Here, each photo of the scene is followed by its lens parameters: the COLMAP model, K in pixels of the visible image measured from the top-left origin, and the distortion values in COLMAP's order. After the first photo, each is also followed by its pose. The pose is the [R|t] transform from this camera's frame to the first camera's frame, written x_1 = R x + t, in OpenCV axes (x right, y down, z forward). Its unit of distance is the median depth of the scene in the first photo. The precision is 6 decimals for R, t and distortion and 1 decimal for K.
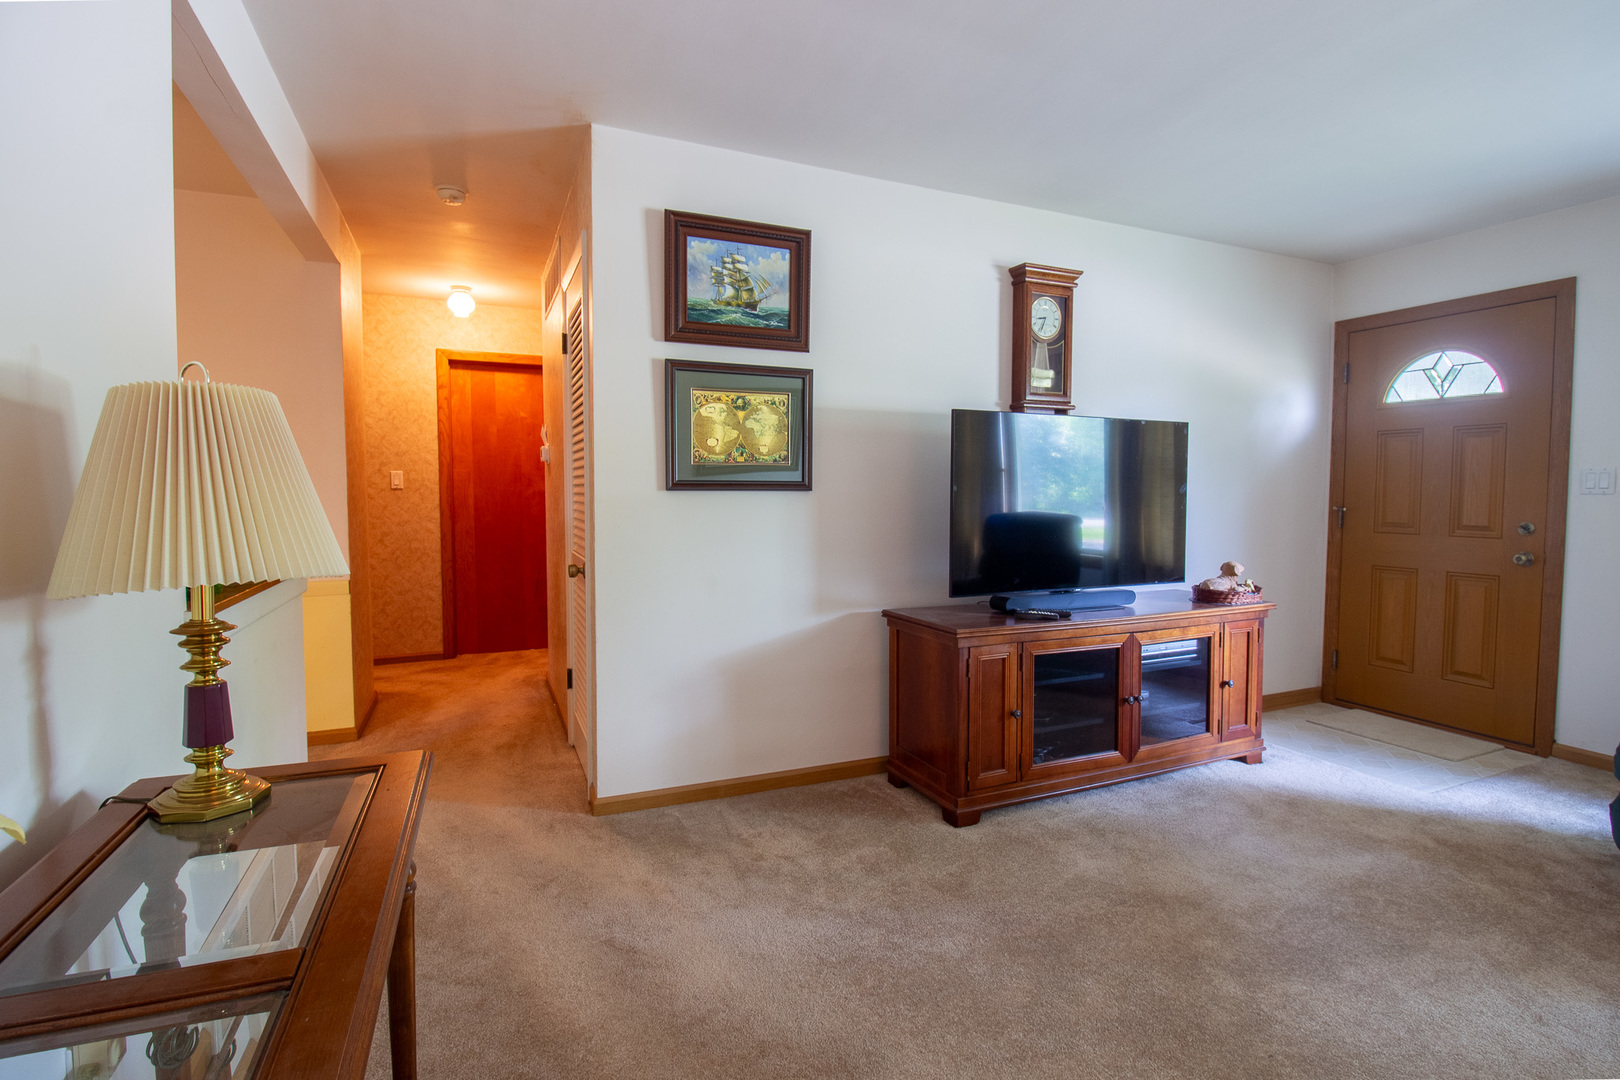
lens RADIAL K [[776.6, 0, 824.6], [0, 776.6, 530.6], [0, 0, 1]] dist [-0.000782, -0.013360]
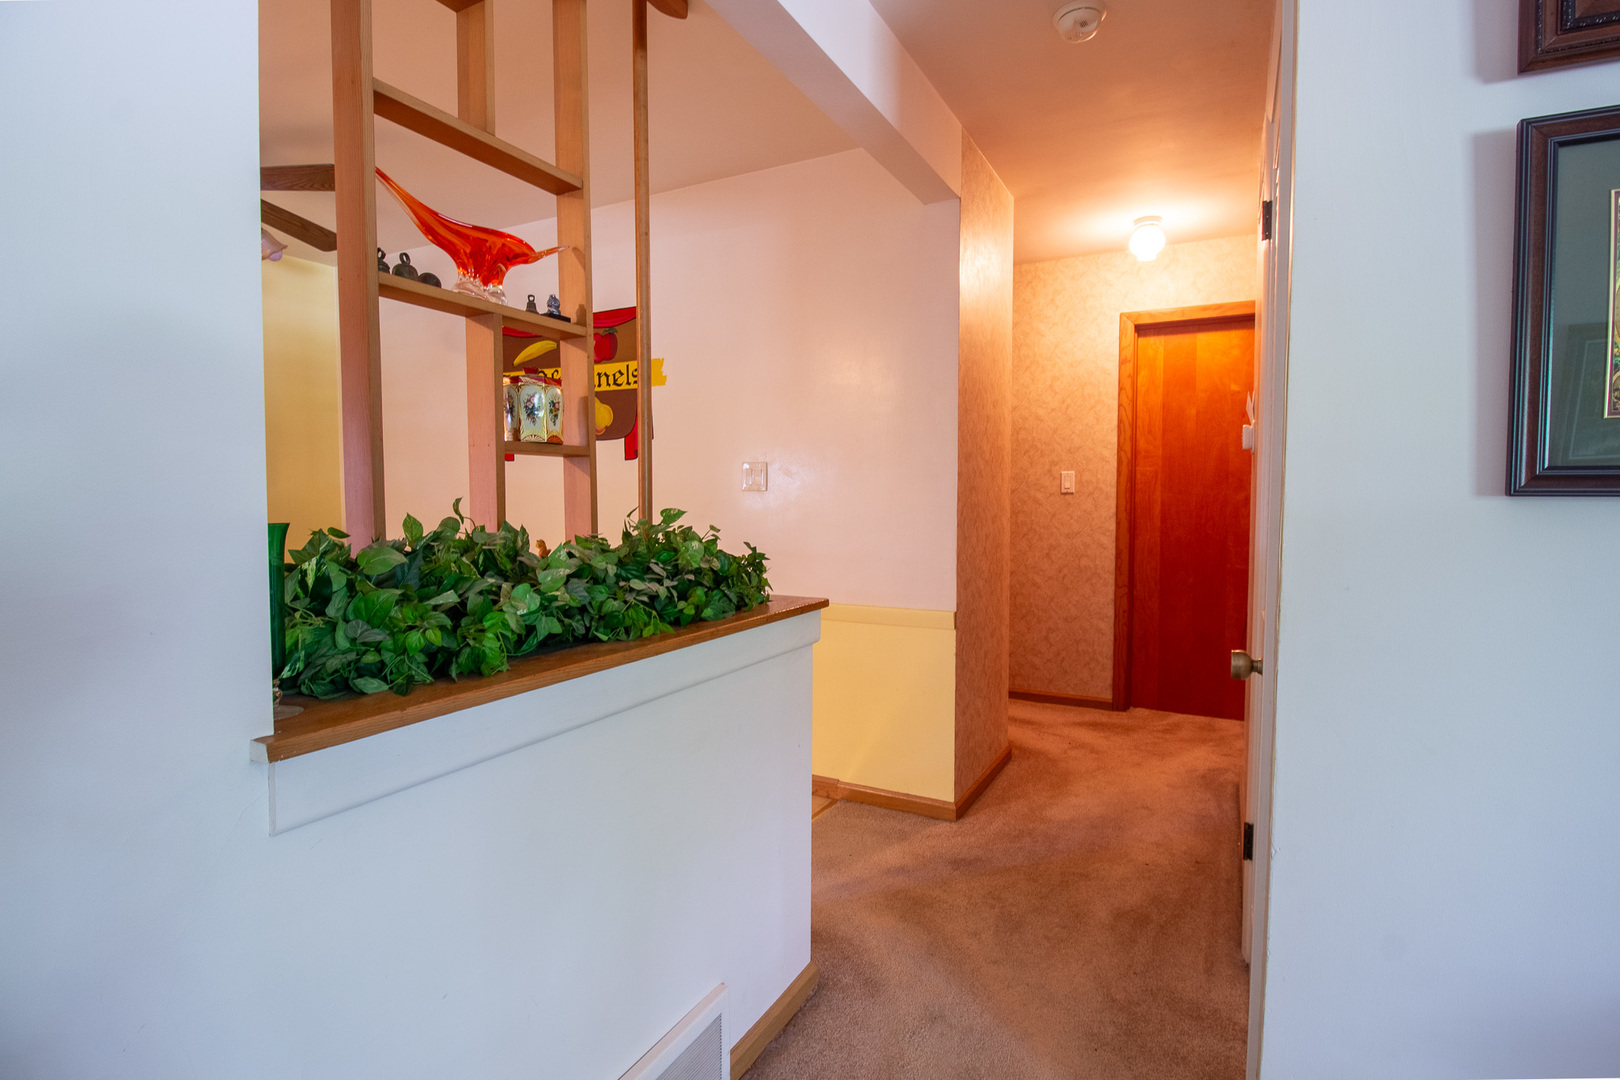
lens RADIAL K [[776.6, 0, 824.6], [0, 776.6, 530.6], [0, 0, 1]] dist [-0.000782, -0.013360]
pose [[0.620052, 0.037858, -0.783647, -0.068693], [-0.042787, 0.998980, 0.014406, -0.015454], [0.783393, 0.024597, 0.621039, 0.304260]]
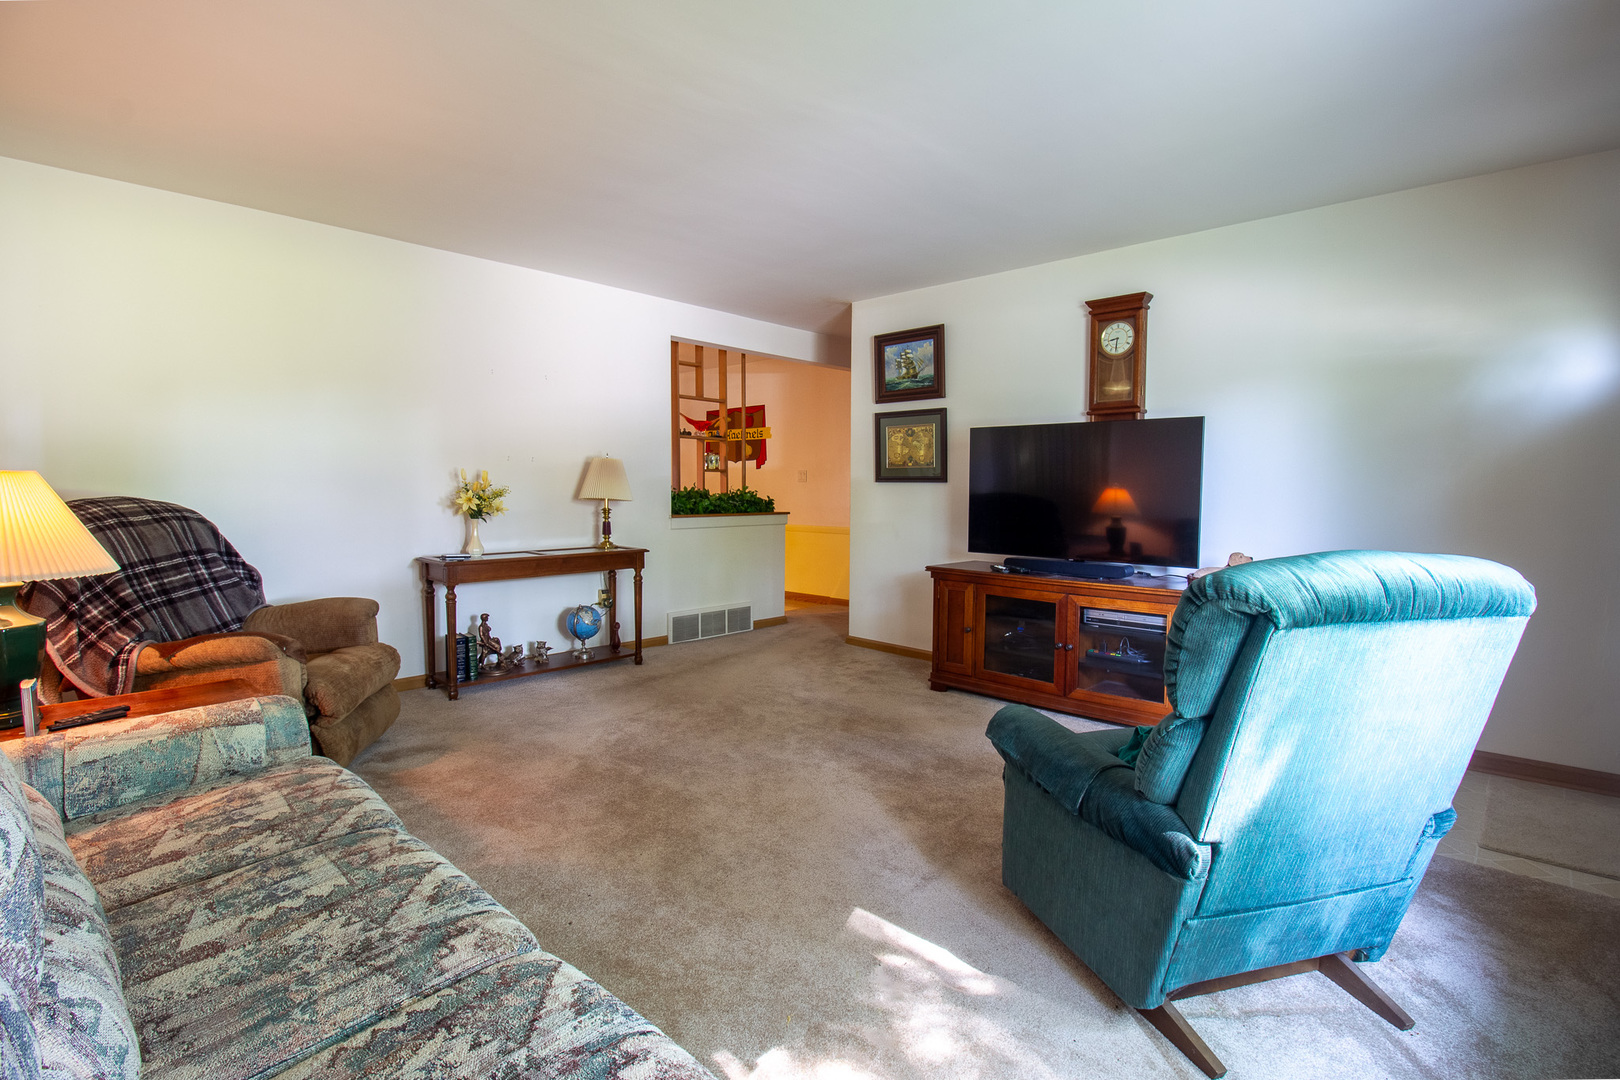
lens RADIAL K [[758.8, 0, 812.2], [0, 758.8, 536.2], [0, 0, 1]] dist [-0.000467, -0.012416]
pose [[0.382055, 0.064136, -0.921911, 0.826770], [-0.054649, 0.997411, 0.046741, 0.001252], [0.922522, 0.032524, 0.384571, 0.083316]]
